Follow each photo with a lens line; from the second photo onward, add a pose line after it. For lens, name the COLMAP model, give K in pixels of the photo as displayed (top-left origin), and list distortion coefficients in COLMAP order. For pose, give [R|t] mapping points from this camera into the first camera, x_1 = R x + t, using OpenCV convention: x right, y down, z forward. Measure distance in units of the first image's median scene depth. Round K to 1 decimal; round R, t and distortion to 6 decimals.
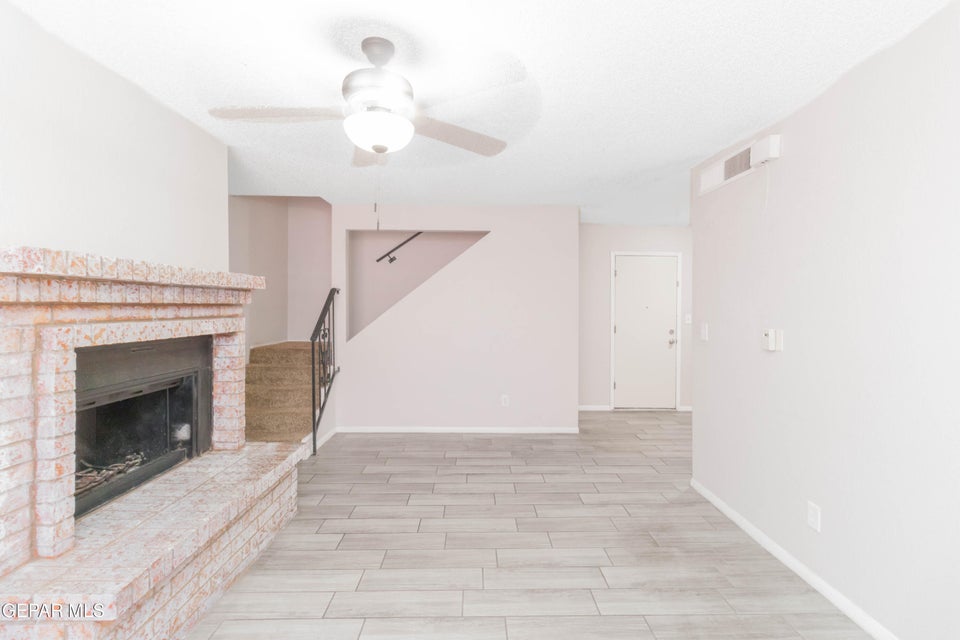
lens RADIAL K [[452.0, 0, 478.6], [0, 452.0, 315.6], [0, 0, 1]] dist [0.007942, -0.002240]
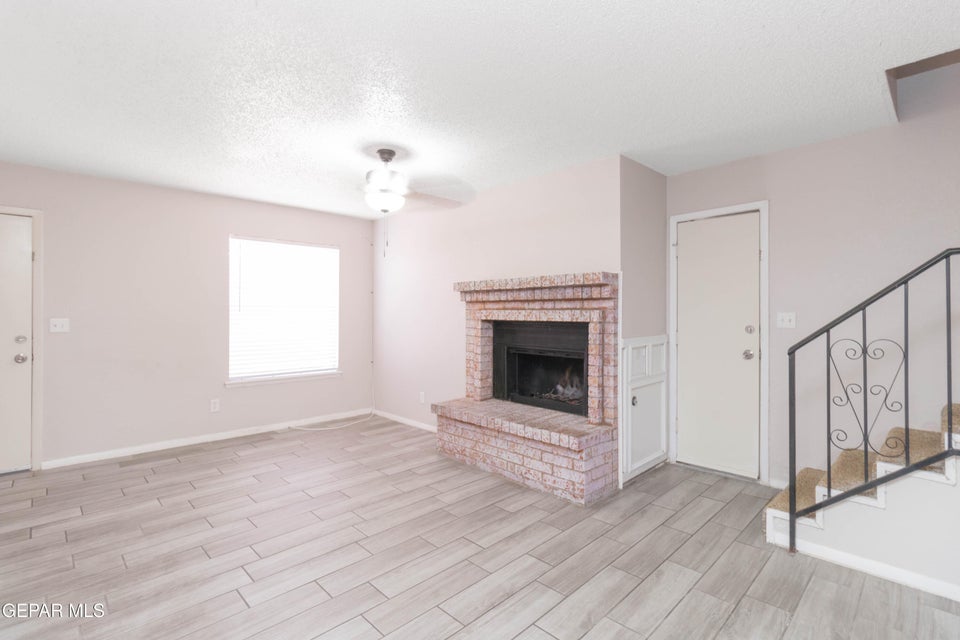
lens RADIAL K [[452.0, 0, 479.3], [0, 452.0, 316.0], [0, 0, 1]] dist [0.007942, -0.002240]
pose [[-0.725525, 0.003324, -0.688188, 0.489938], [-0.016235, 0.999627, 0.021945, -0.000391], [0.688005, 0.027094, -0.725200, 1.709763]]
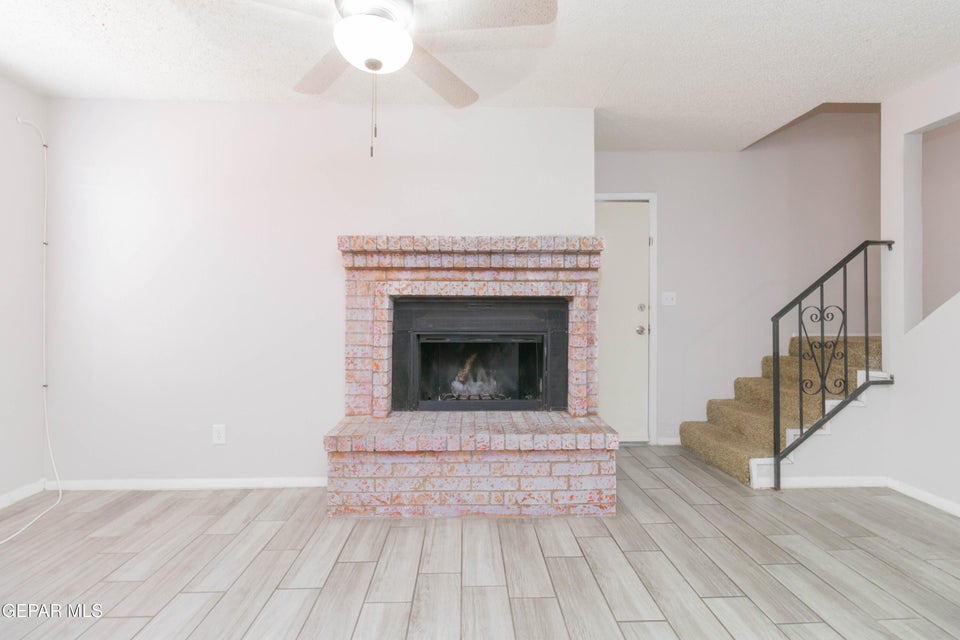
lens RADIAL K [[452.0, 0, 482.5], [0, 452.0, 314.7], [0, 0, 1]] dist [0.007942, -0.002240]
pose [[0.021597, 0.002269, -0.999764, 0.457294], [-0.022466, 0.999746, 0.001784, 0.081659], [0.999514, 0.022423, 0.021642, 0.810125]]
